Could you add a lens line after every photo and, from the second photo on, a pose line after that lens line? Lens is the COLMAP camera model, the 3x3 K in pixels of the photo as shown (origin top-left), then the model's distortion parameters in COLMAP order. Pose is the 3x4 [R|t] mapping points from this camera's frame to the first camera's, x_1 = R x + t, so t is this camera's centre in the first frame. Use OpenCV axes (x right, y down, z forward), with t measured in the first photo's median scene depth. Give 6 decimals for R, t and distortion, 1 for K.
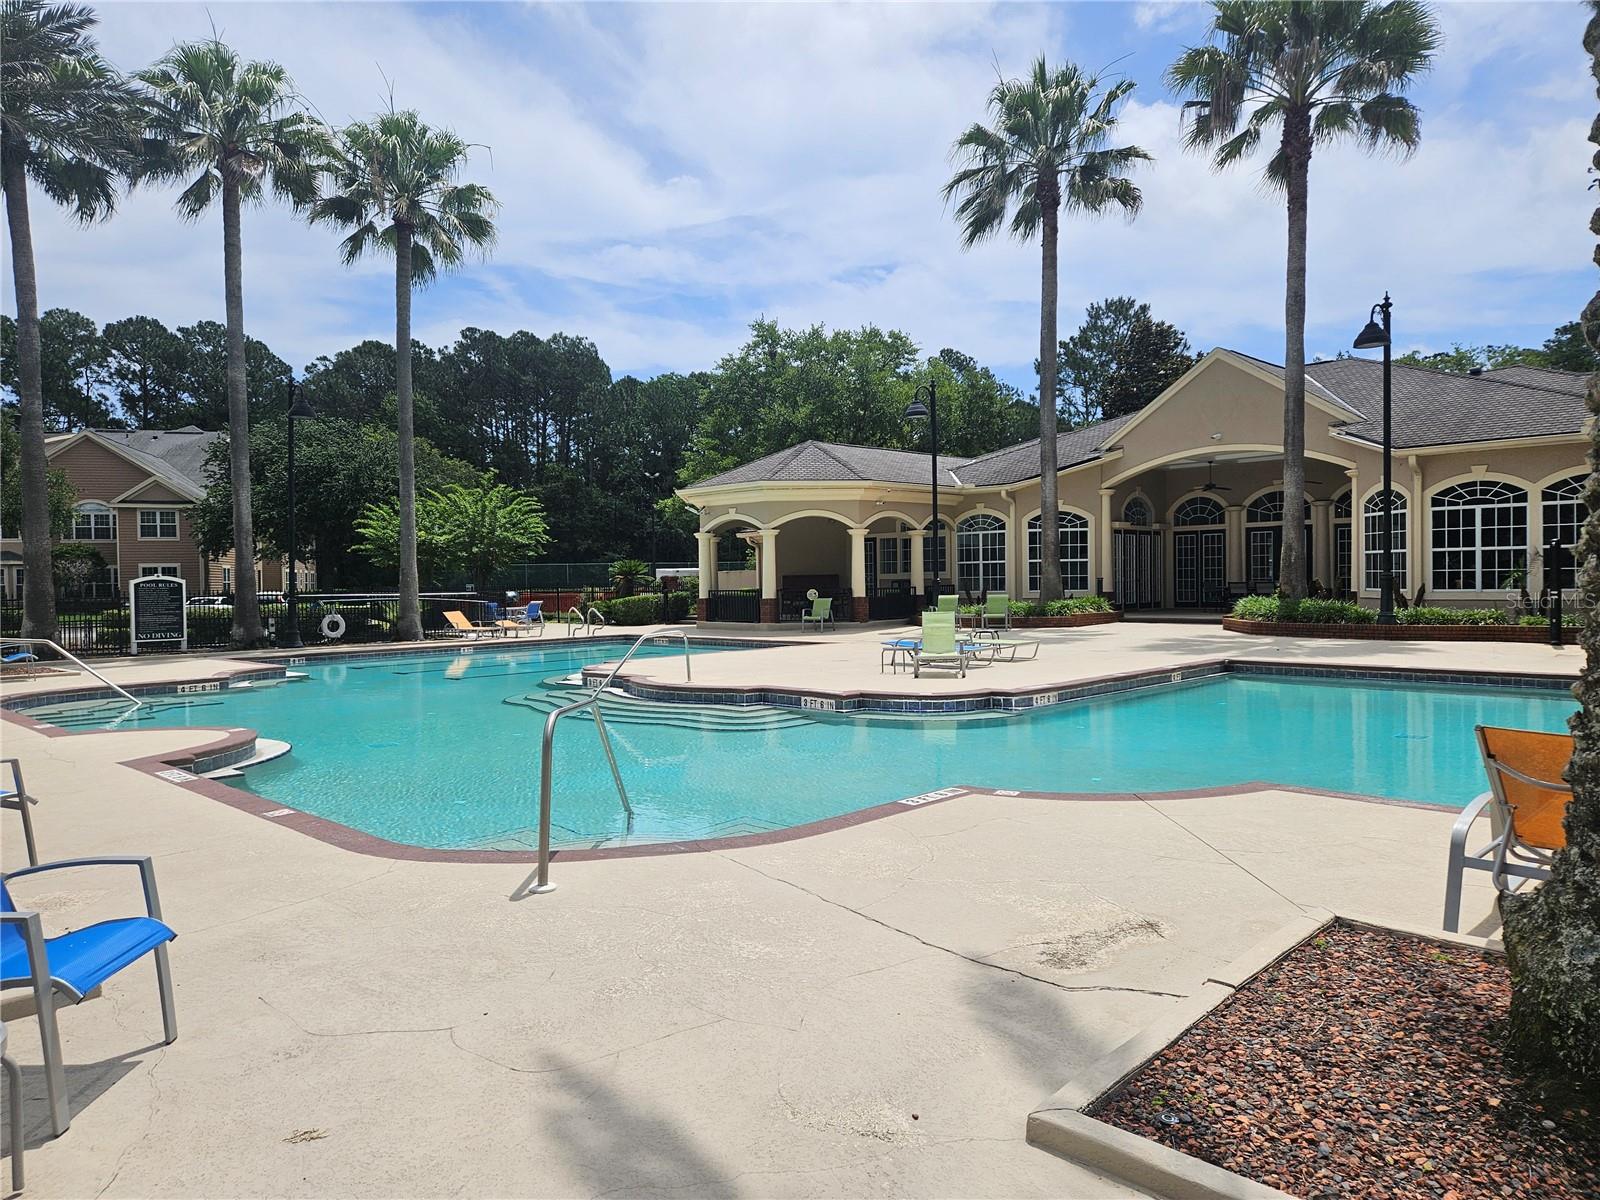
lens RADIAL K [[1059.0, 0, 785.6], [0, 1059.0, 599.9], [0, 0, 1]] dist [0.094432, -0.074417]
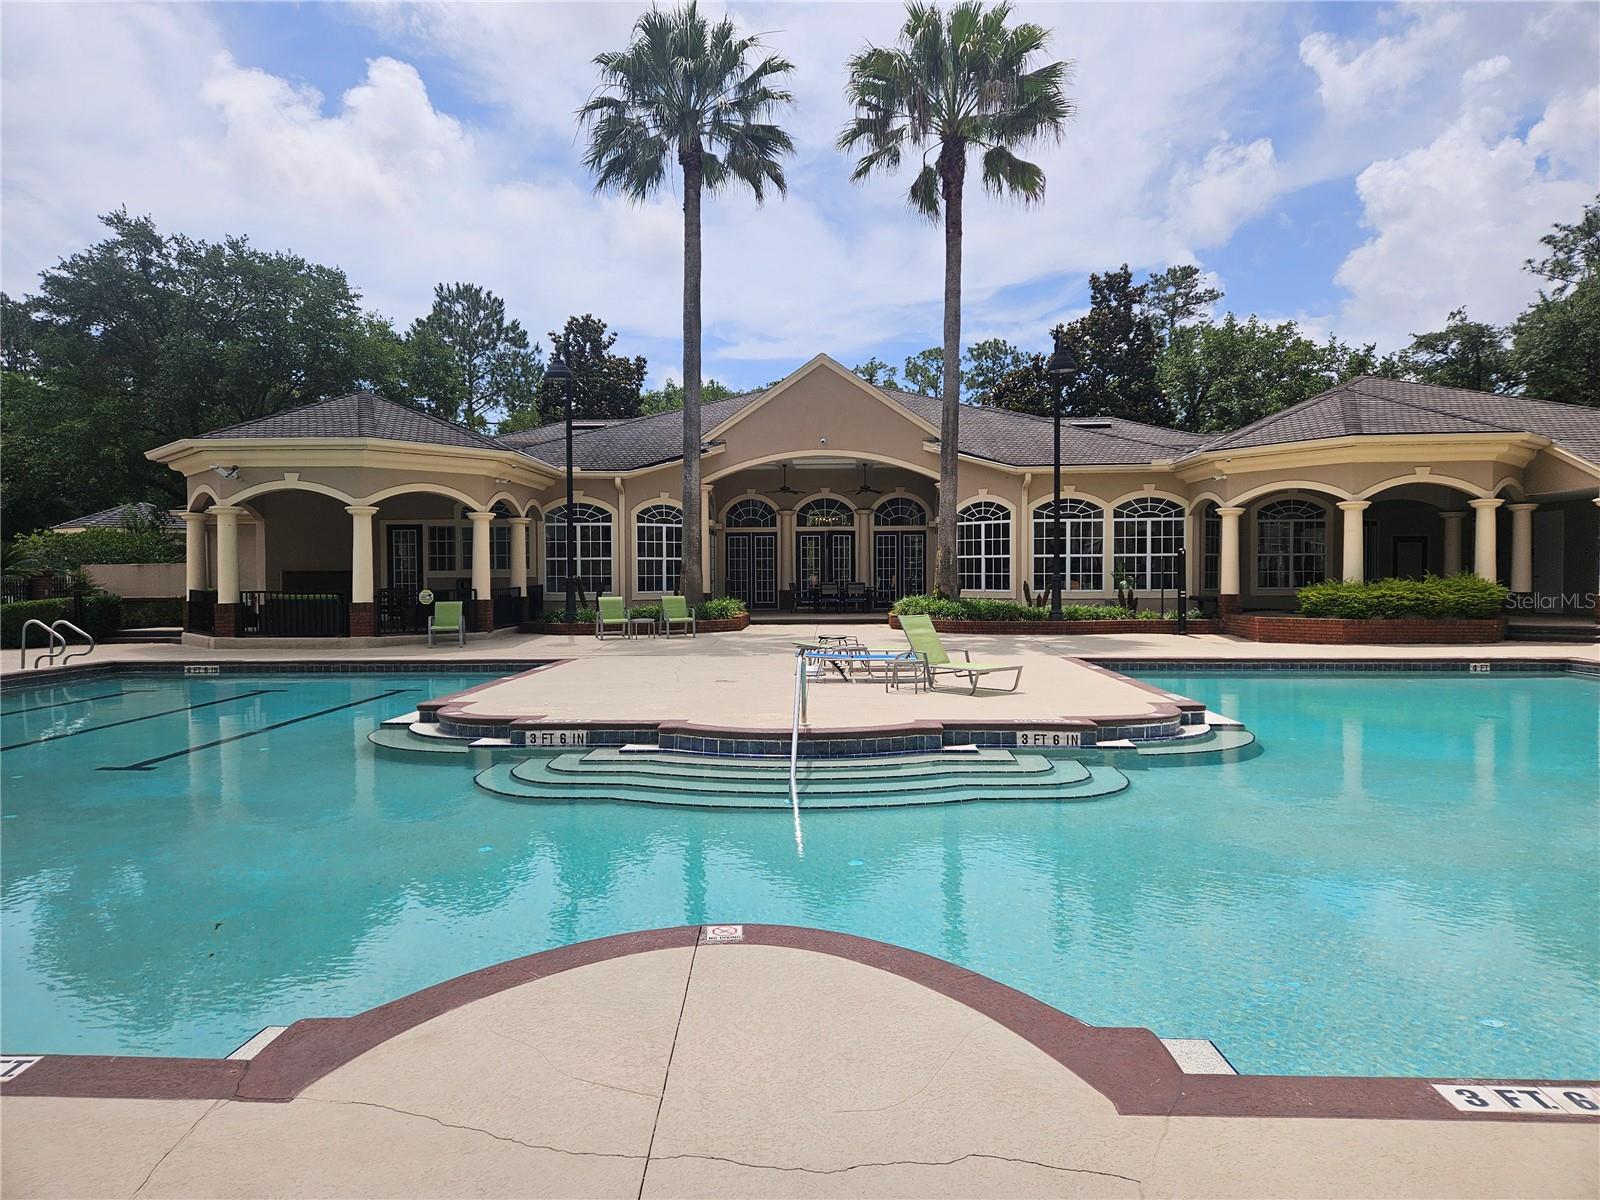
lens RADIAL K [[1059.0, 0, 795.7], [0, 1059.0, 593.2], [0, 0, 1]] dist [0.094432, -0.074417]
pose [[0.745773, -0.000572, 0.666200, -0.307590], [0.007353, 0.999946, -0.007373, -0.000051], [-0.666159, 0.010397, 0.745737, 0.287014]]
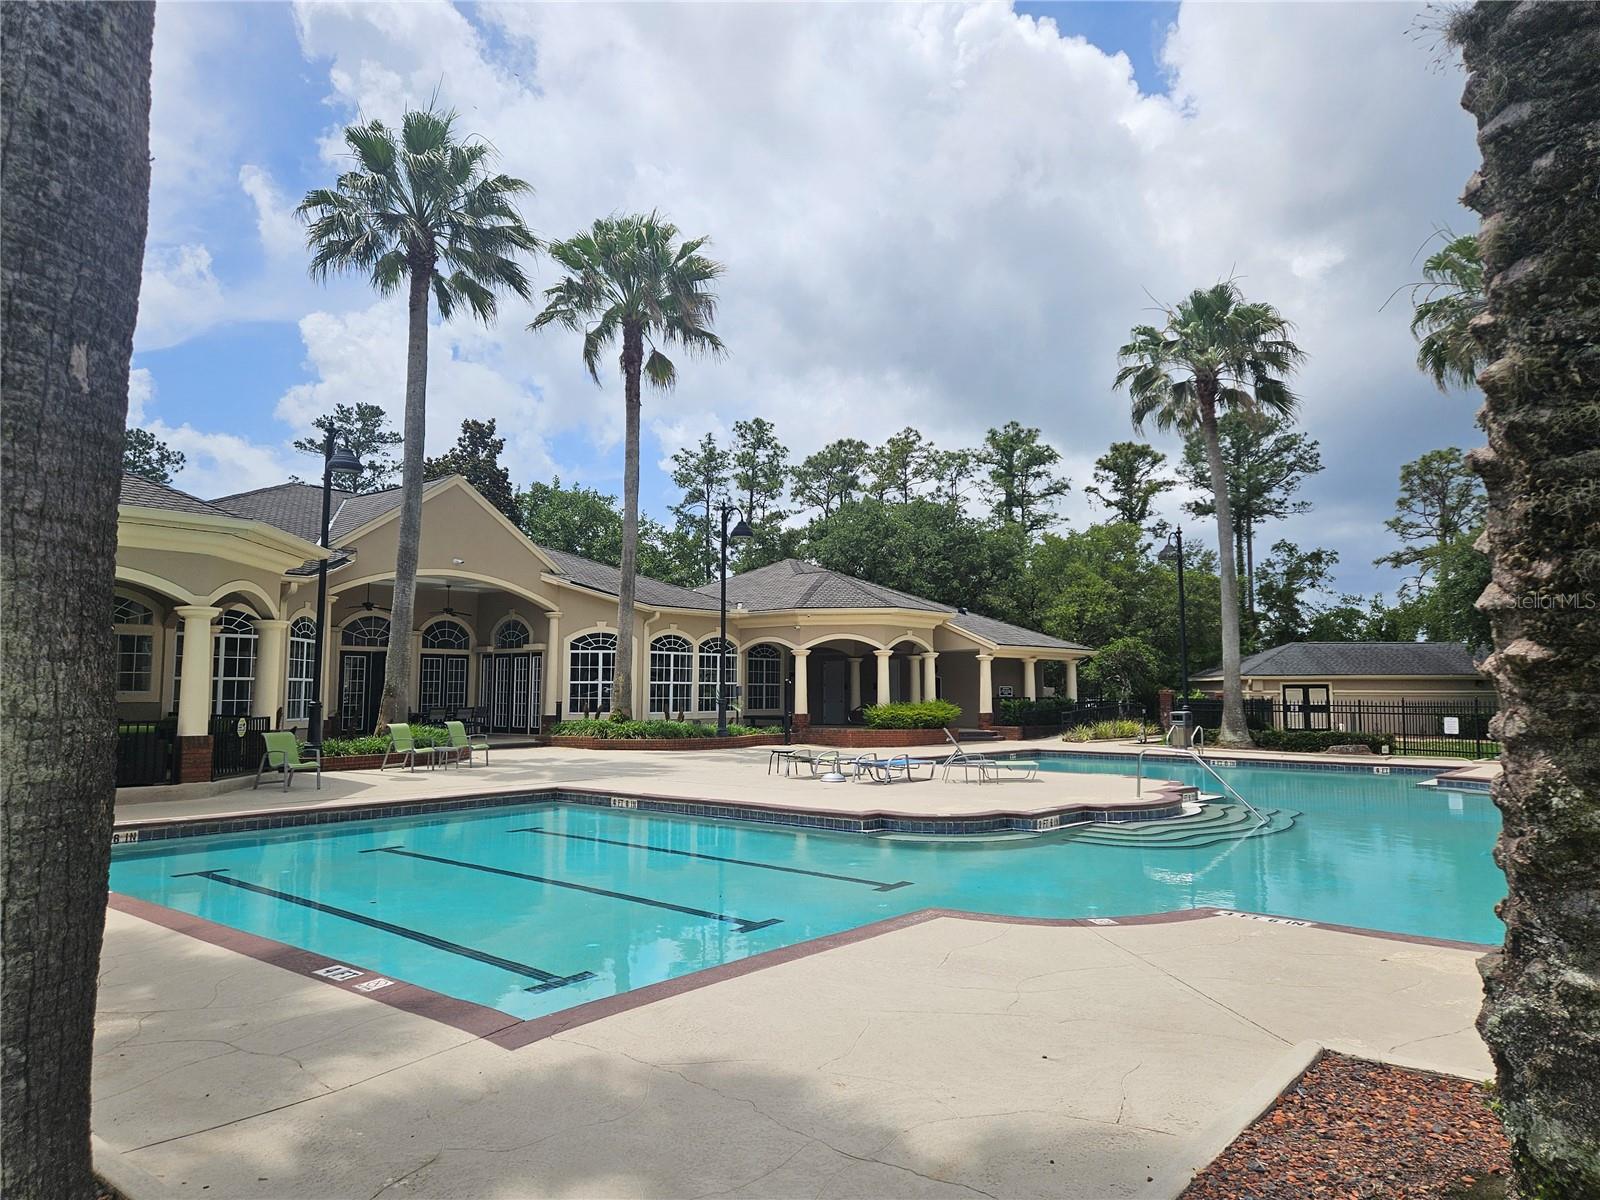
lens RADIAL K [[1059.0, 0, 772.6], [0, 1059.0, 594.8], [0, 0, 1]] dist [0.094432, -0.074417]
pose [[-0.042488, 0.108835, 0.993151, -0.644119], [0.019381, 0.993952, -0.108093, -0.008129], [-0.998909, 0.014656, -0.044340, 0.800443]]
